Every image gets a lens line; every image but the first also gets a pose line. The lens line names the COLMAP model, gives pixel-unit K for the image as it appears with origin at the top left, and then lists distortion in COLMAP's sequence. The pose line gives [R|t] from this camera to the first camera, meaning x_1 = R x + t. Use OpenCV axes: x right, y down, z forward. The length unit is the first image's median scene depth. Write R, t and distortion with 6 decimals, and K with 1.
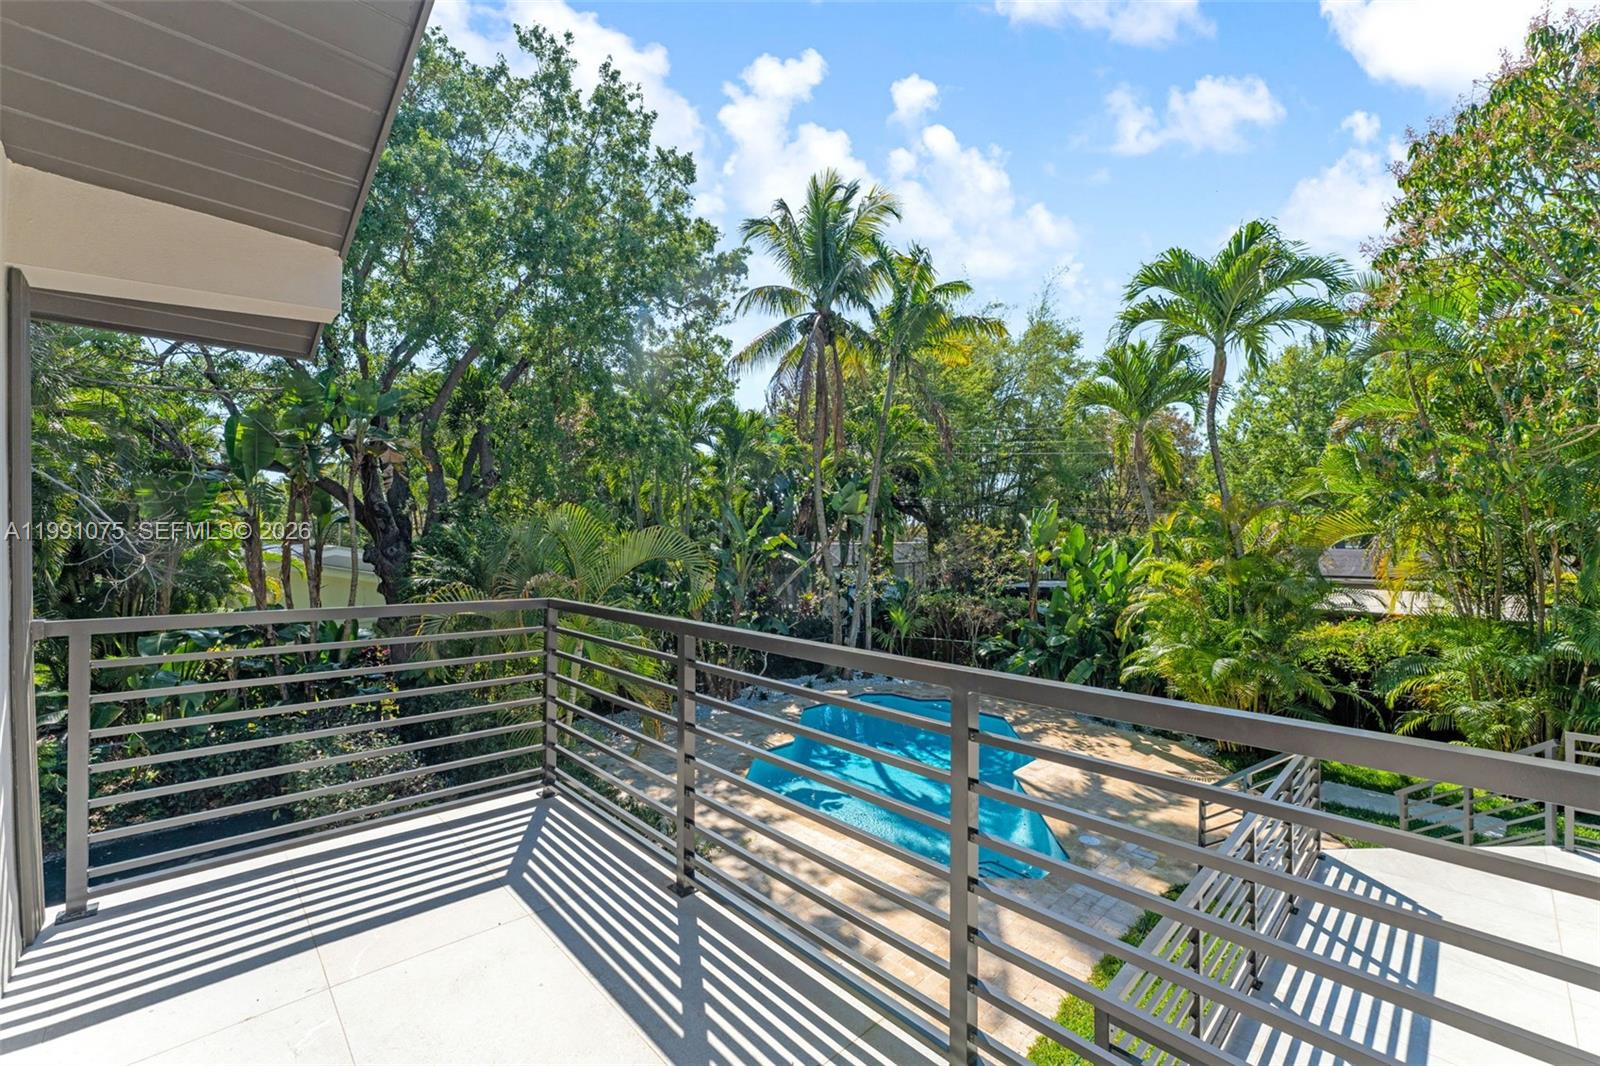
lens RADIAL K [[648.1, 0, 797.6], [0, 648.1, 544.5], [0, 0, 1]] dist [0.002500, -0.000055]
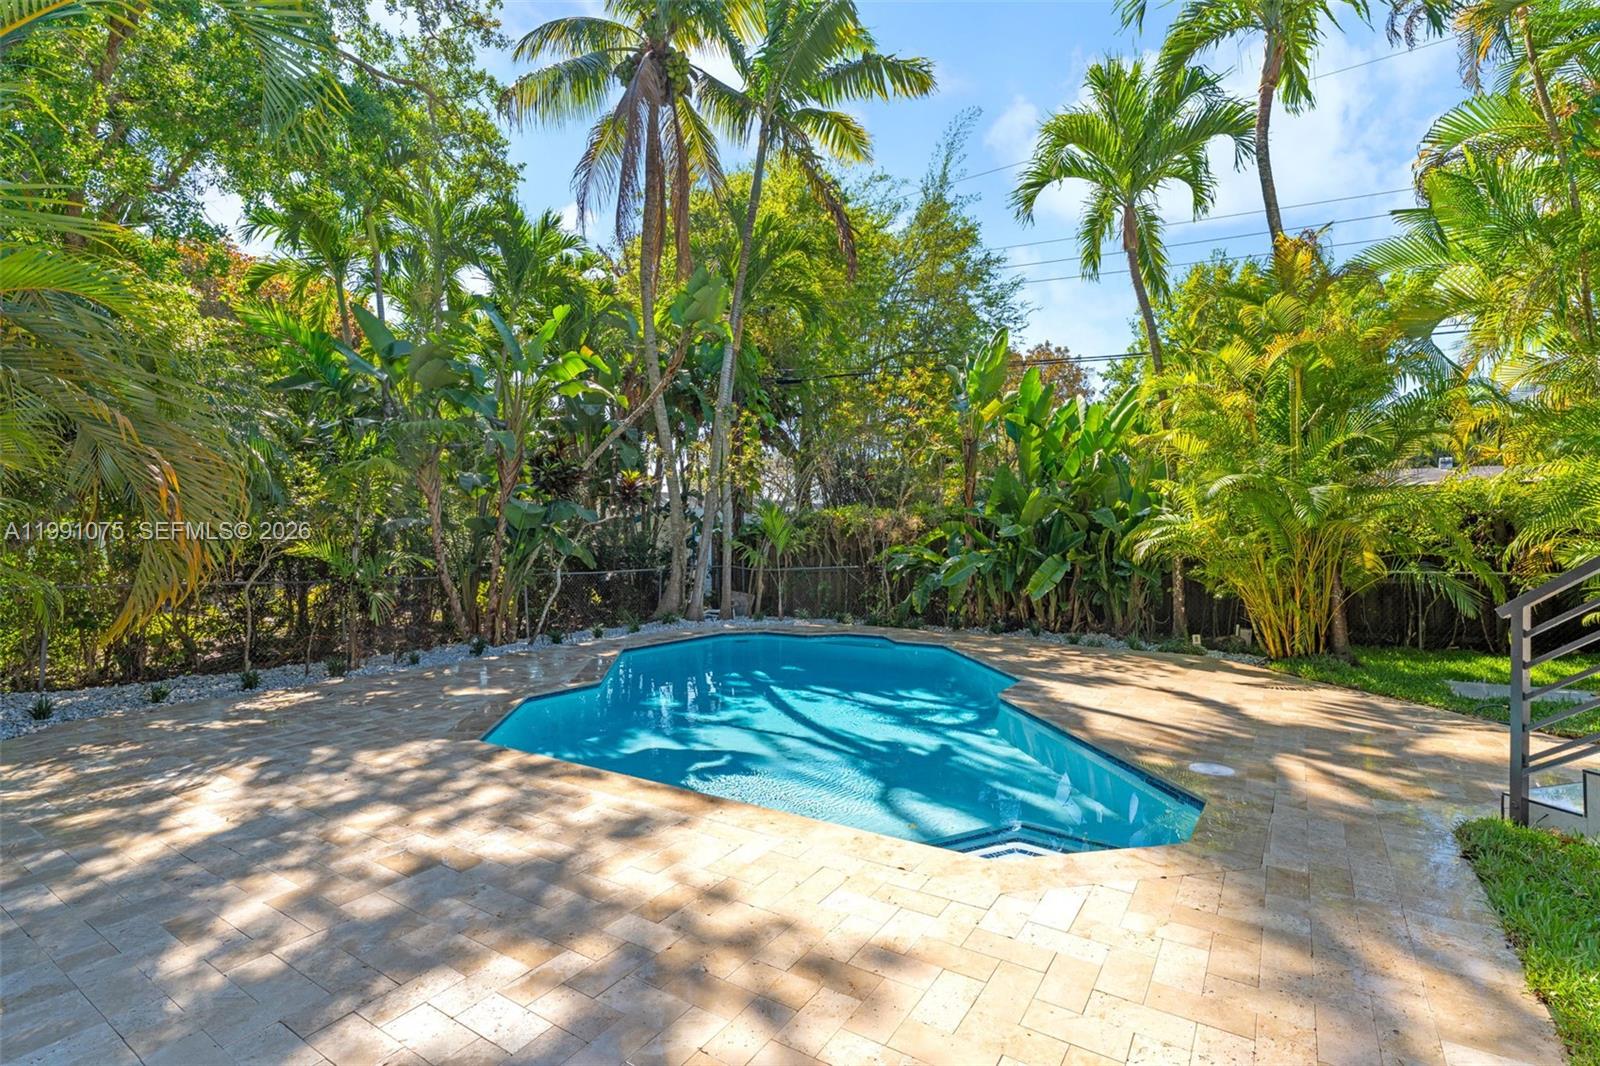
lens RADIAL K [[760.8, 0, 797.1], [0, 760.8, 524.1], [0, 0, 1]] dist [-0.000771, 0.000044]
pose [[0.976203, -0.002071, 0.216847, 0.010137], [0.006638, 0.999771, -0.020335, 0.129587], [-0.216755, 0.021290, 0.975994, 0.232073]]
